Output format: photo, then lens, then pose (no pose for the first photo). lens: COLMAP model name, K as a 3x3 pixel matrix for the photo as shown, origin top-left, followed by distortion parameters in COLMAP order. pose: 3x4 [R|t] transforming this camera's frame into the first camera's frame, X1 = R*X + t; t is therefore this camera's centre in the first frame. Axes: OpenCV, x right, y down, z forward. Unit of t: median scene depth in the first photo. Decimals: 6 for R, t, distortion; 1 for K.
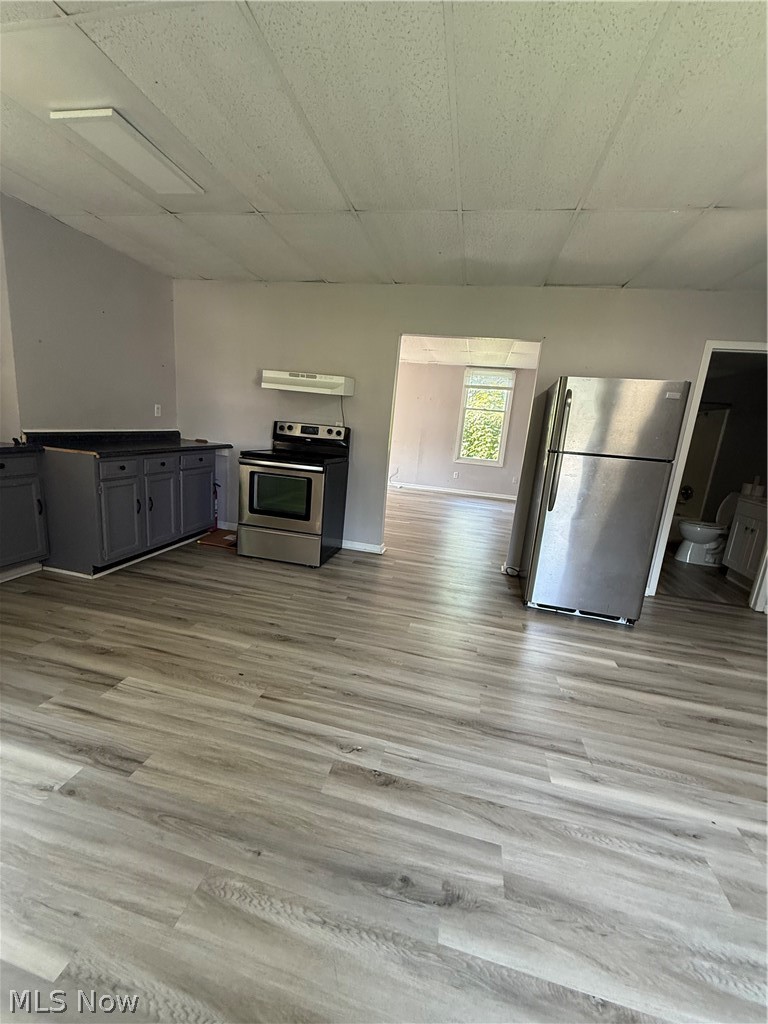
lens RADIAL K [[408.2, 0, 385.0], [0, 408.2, 509.3], [0, 0, 1]] dist [0.000716, 0.000277]
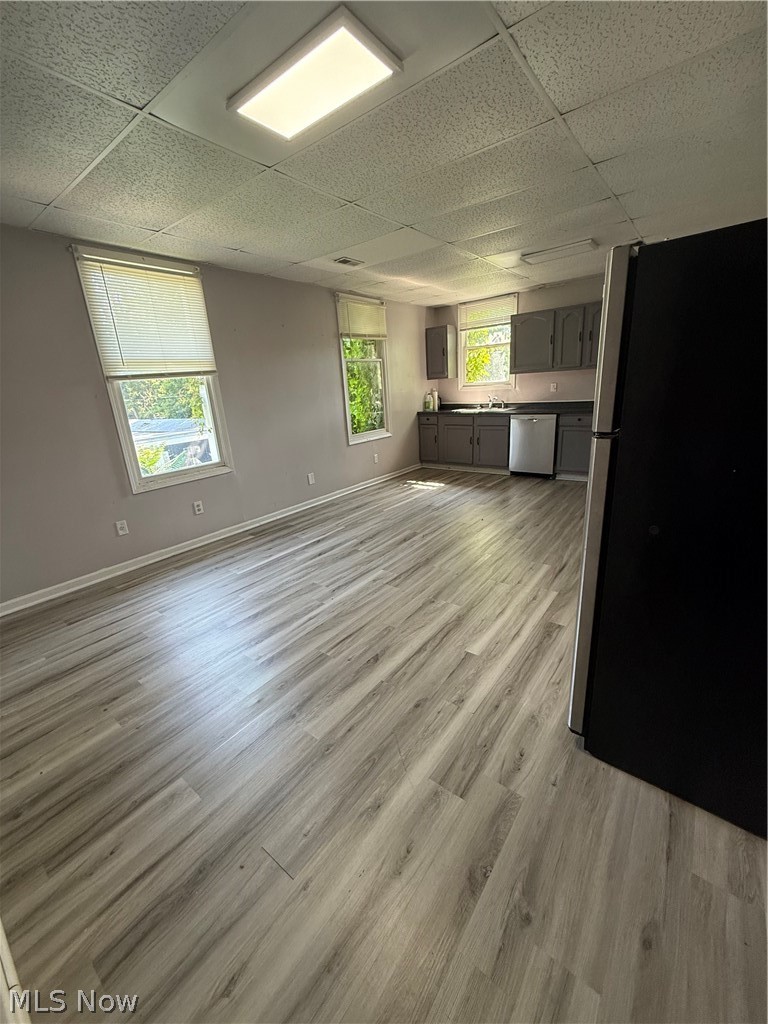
lens RADIAL K [[408.2, 0, 383.7], [0, 408.2, 511.7], [0, 0, 1]] dist [0.000716, 0.000277]
pose [[-0.431378, 0.214405, -0.876324, 1.361586], [-0.156731, 0.938769, 0.306835, -0.153422], [0.888453, 0.269709, -0.371360, 1.074120]]
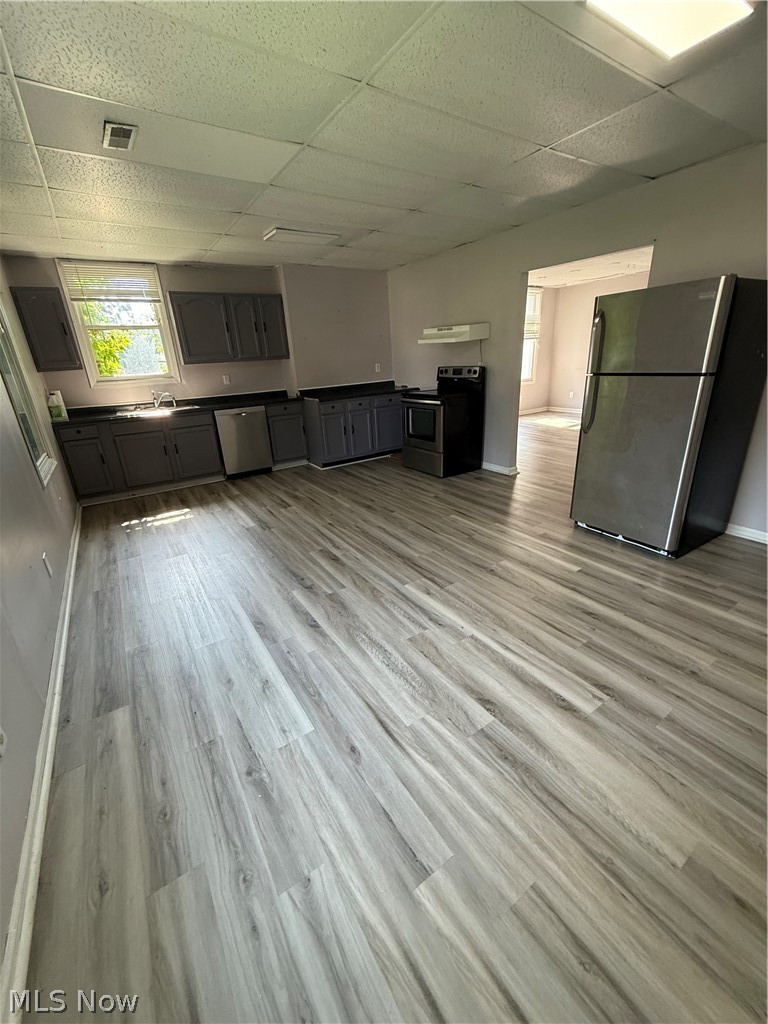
lens RADIAL K [[408.2, 0, 384.8], [0, 408.2, 509.3], [0, 0, 1]] dist [0.000716, 0.000277]
pose [[0.713241, 0.132555, -0.688270, 0.932588], [-0.033926, 0.987332, 0.154995, 0.061610], [0.700097, -0.087199, 0.708704, -0.144143]]
